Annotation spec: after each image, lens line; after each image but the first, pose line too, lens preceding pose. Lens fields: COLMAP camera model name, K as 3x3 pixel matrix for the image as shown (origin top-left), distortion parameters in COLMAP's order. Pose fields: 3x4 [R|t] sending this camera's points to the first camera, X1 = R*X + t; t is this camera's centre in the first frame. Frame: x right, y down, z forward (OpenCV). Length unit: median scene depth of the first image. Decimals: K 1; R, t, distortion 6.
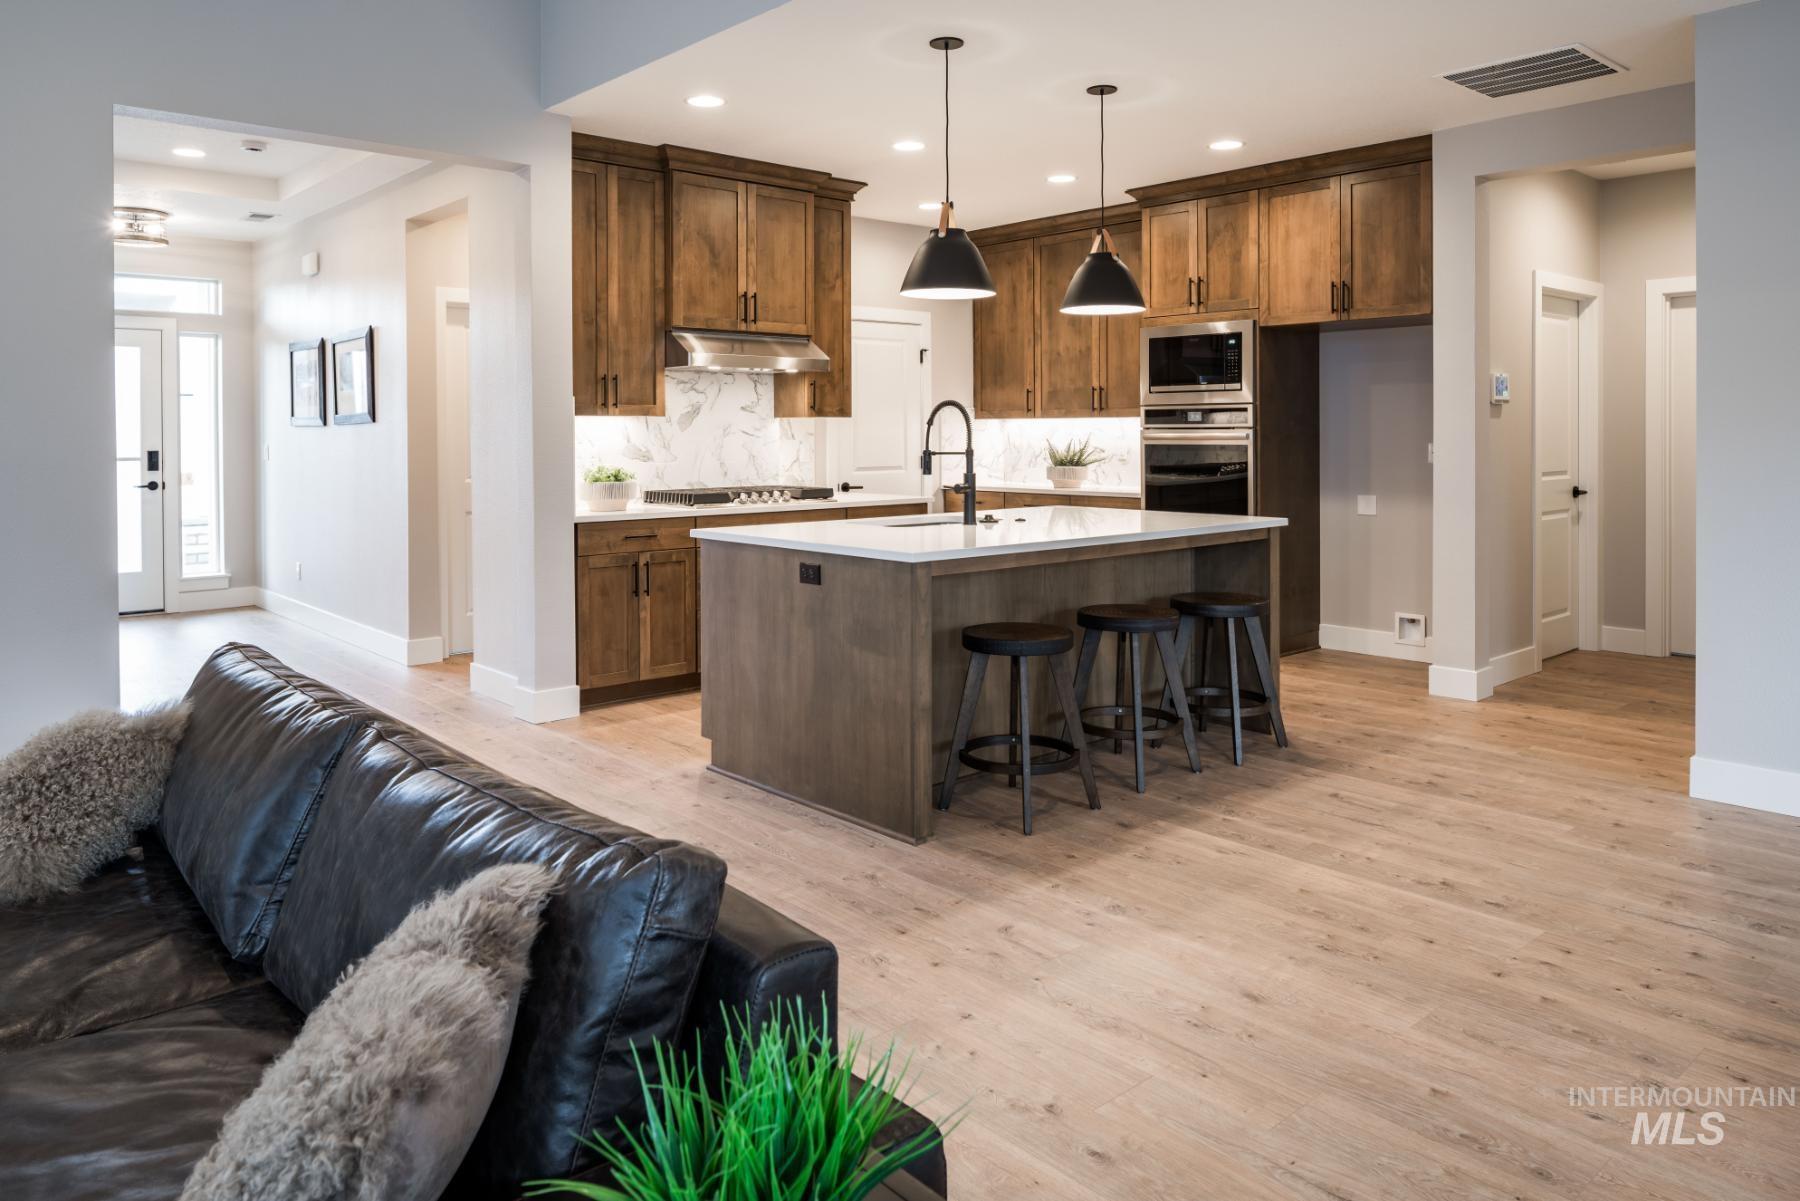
lens RADIAL K [[1209.4, 0, 884.8], [0, 1209.4, 441.7], [0, 0, 1]] dist [-0.010622, 0.002764]
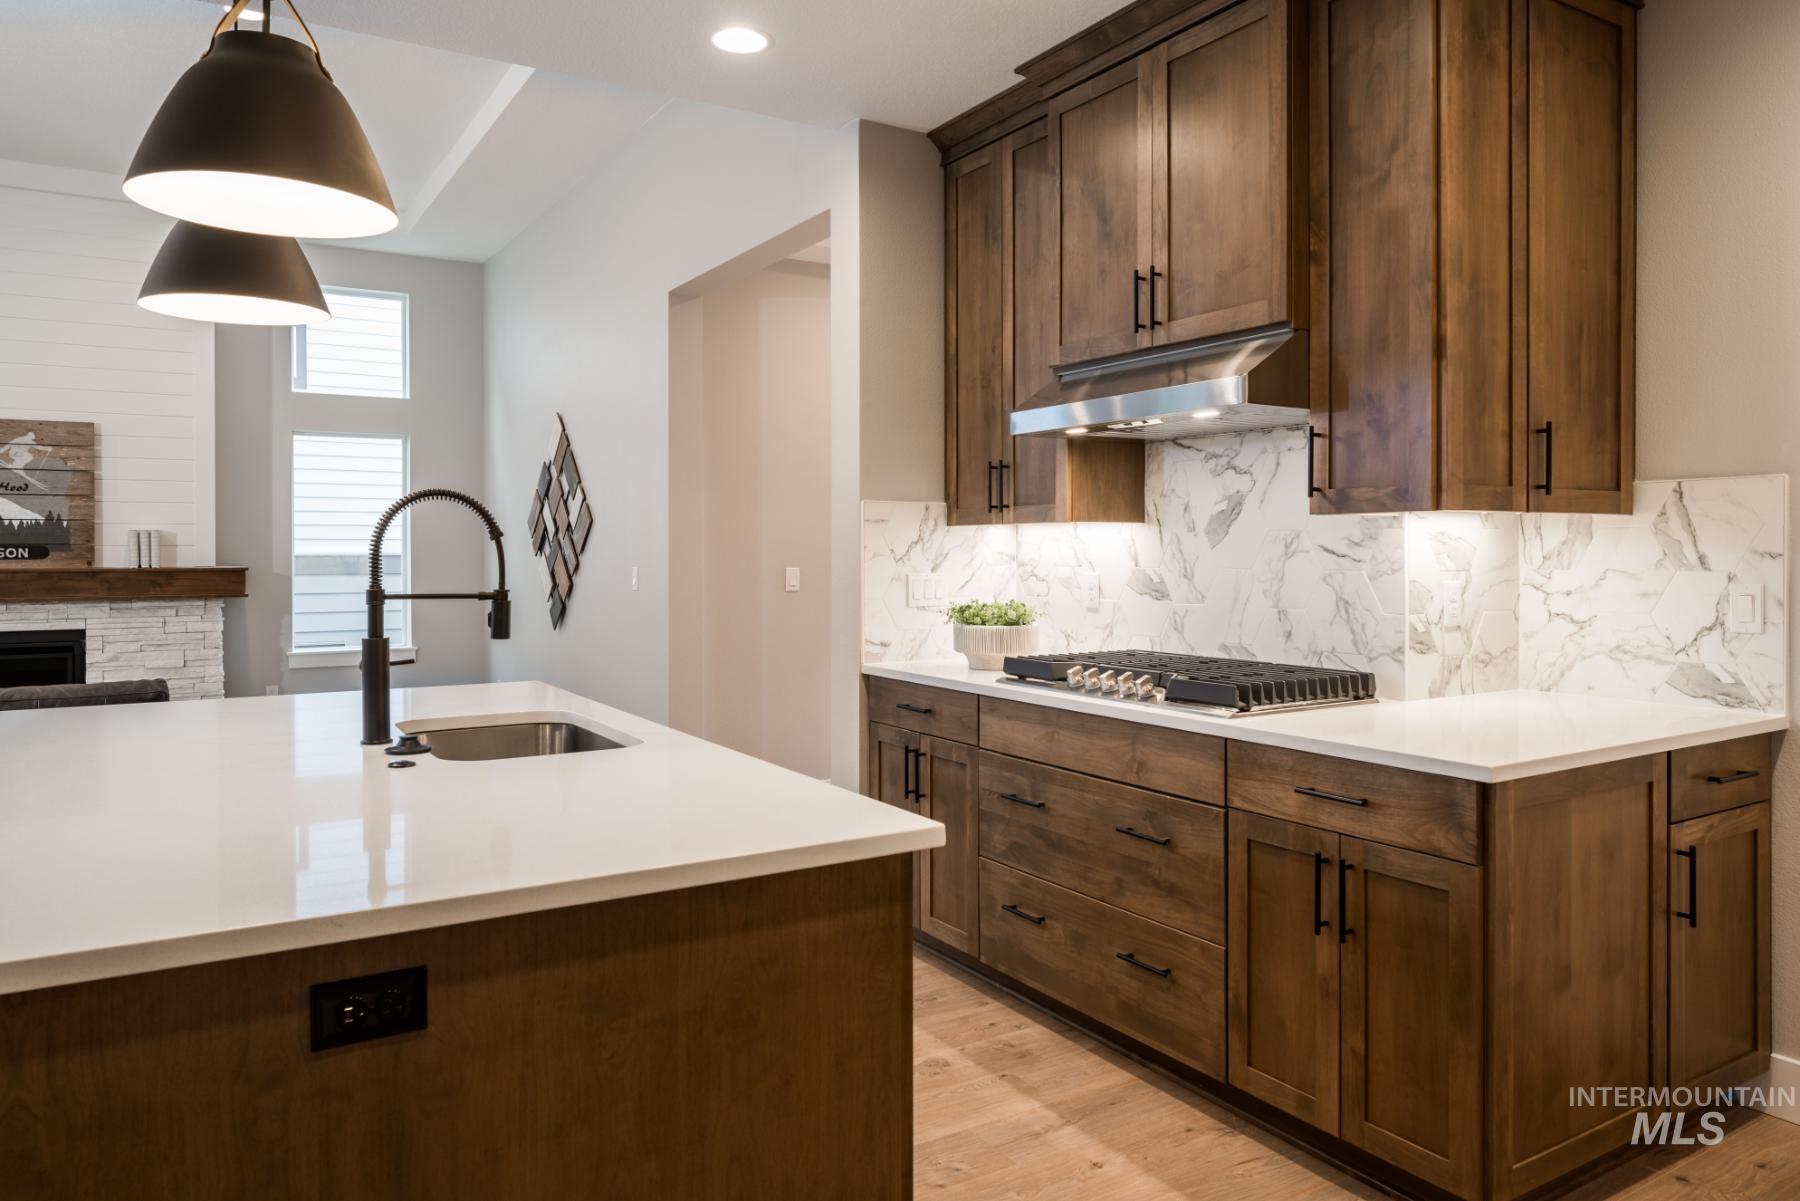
lens RADIAL K [[1209.4, 0, 926.9], [0, 1209.4, 556.8], [0, 0, 1]] dist [-0.010622, 0.002764]
pose [[-0.157499, 0.010785, -0.987460, 0.382000], [-0.005476, 0.999915, 0.011794, -0.010132], [0.987504, 0.007265, -0.157427, 0.959011]]
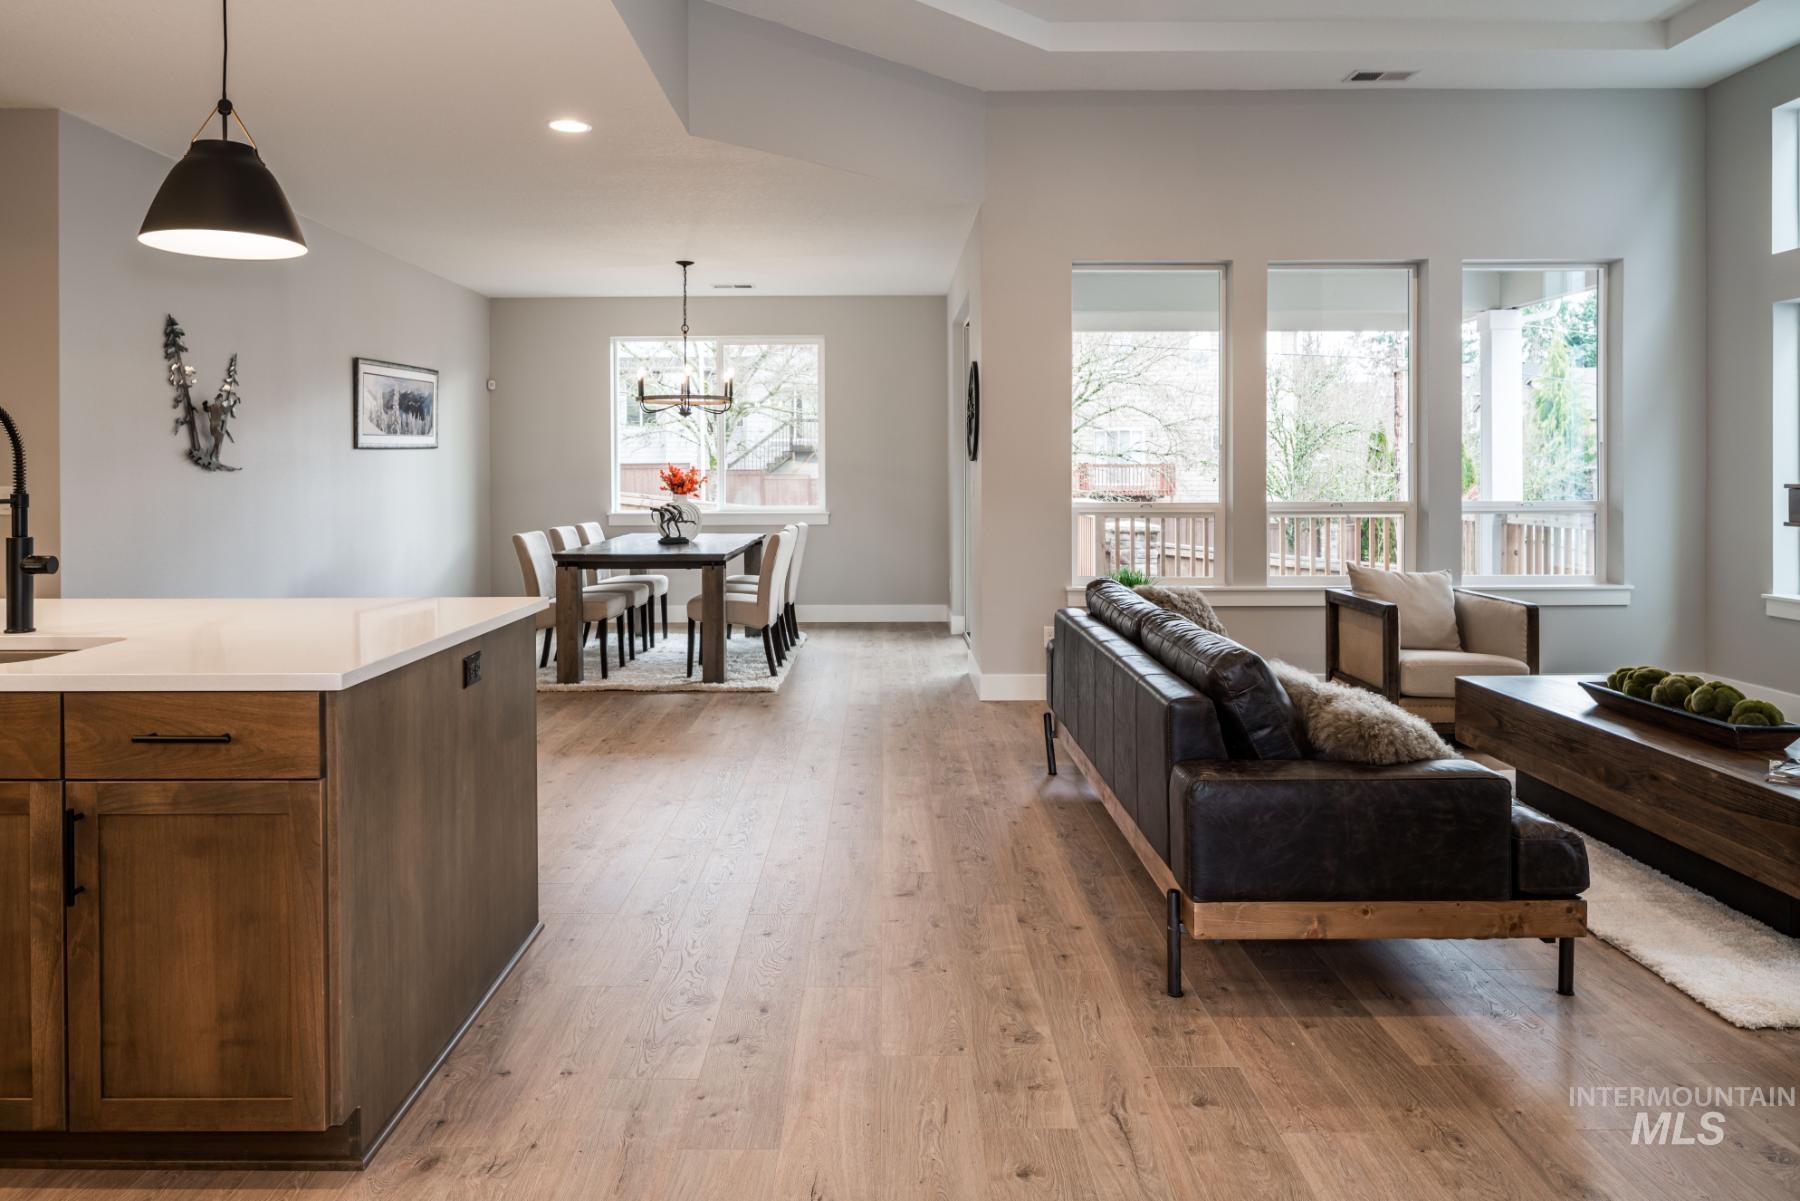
lens RADIAL K [[1209.4, 0, 872.4], [0, 1209.4, 476.9], [0, 0, 1]] dist [-0.010622, 0.002764]
pose [[-0.743229, 0.004547, 0.669021, -0.426187], [0.012277, 0.999901, 0.006842, -0.000212], [-0.668924, 0.013299, -0.743212, 0.847320]]
